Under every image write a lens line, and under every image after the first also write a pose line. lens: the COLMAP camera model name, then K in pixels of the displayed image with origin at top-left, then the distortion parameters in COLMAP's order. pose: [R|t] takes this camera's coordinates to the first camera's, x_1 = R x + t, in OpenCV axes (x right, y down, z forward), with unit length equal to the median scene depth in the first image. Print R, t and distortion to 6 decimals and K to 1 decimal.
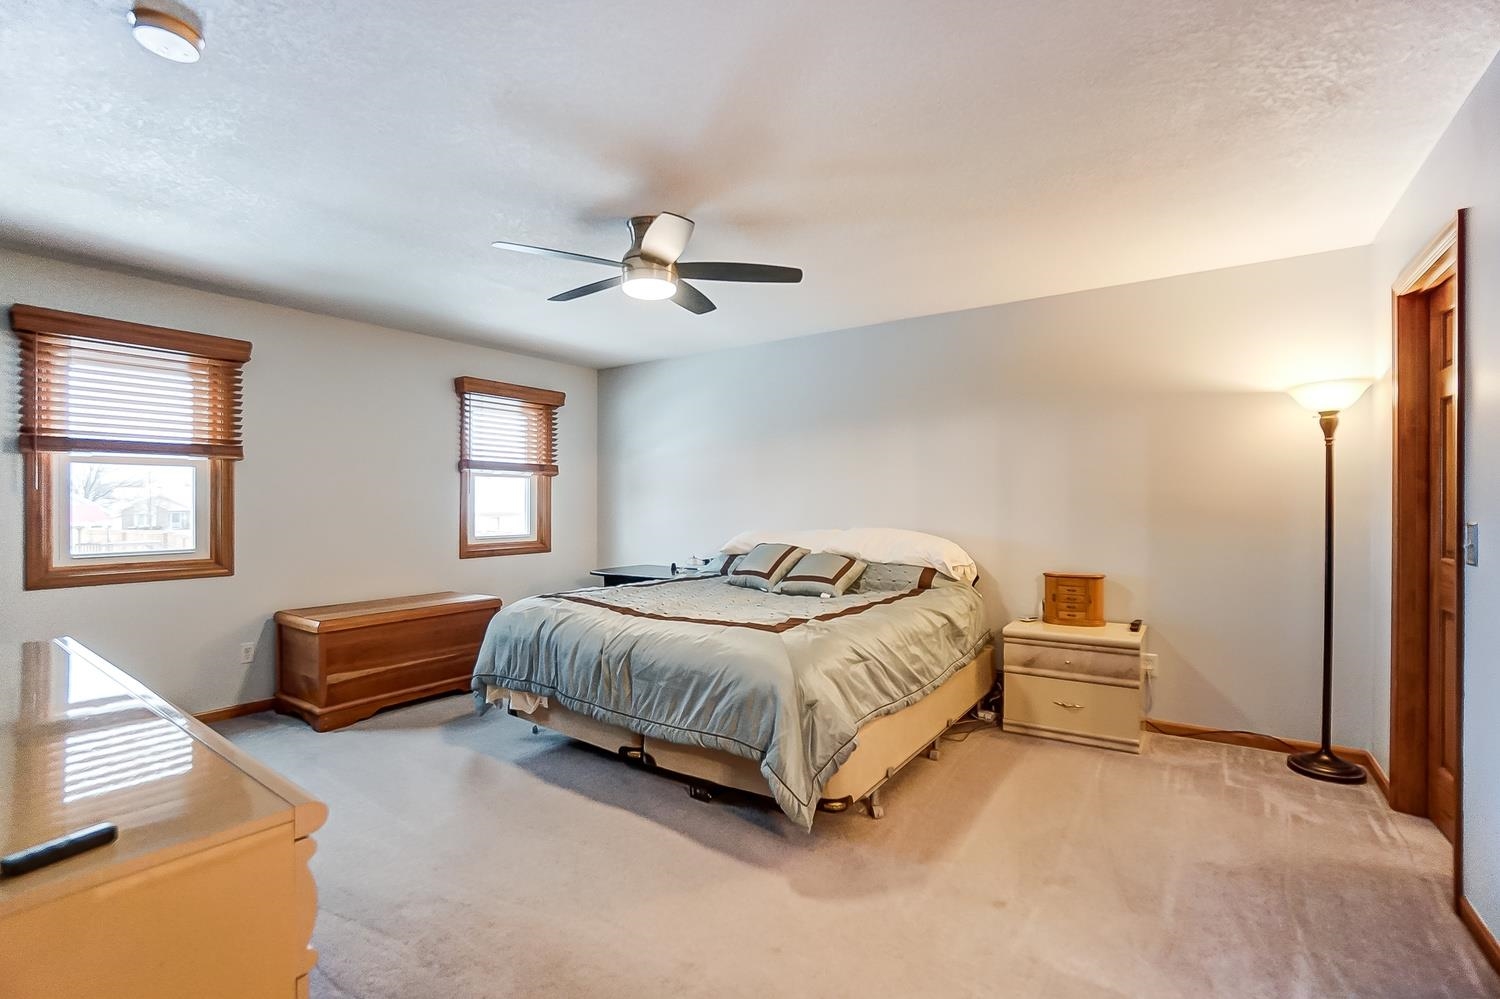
lens RADIAL K [[675.5, 0, 749.2], [0, 675.5, 500.3], [0, 0, 1]] dist [-0.042723, 0.007013]
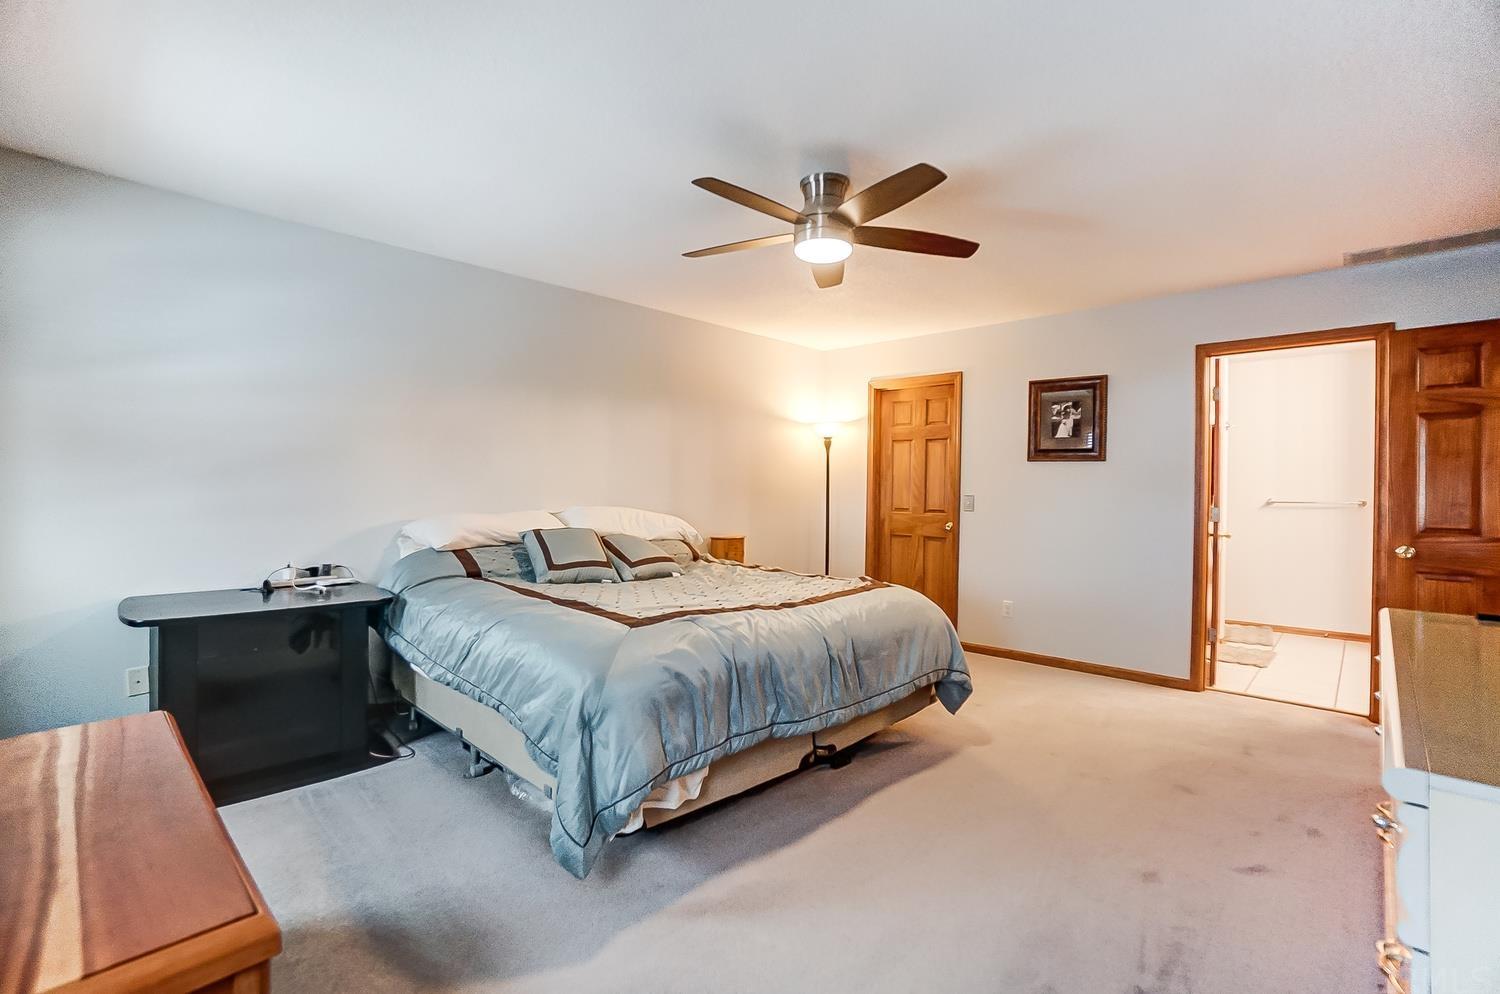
lens RADIAL K [[675.5, 0, 750.8], [0, 675.5, 490.7], [0, 0, 1]] dist [-0.042723, 0.007013]
pose [[0.139559, 0.003288, 0.990208, -1.052734], [-0.019231, 0.999815, -0.000609, 0.022972], [-0.990027, -0.018957, 0.139597, 0.941850]]
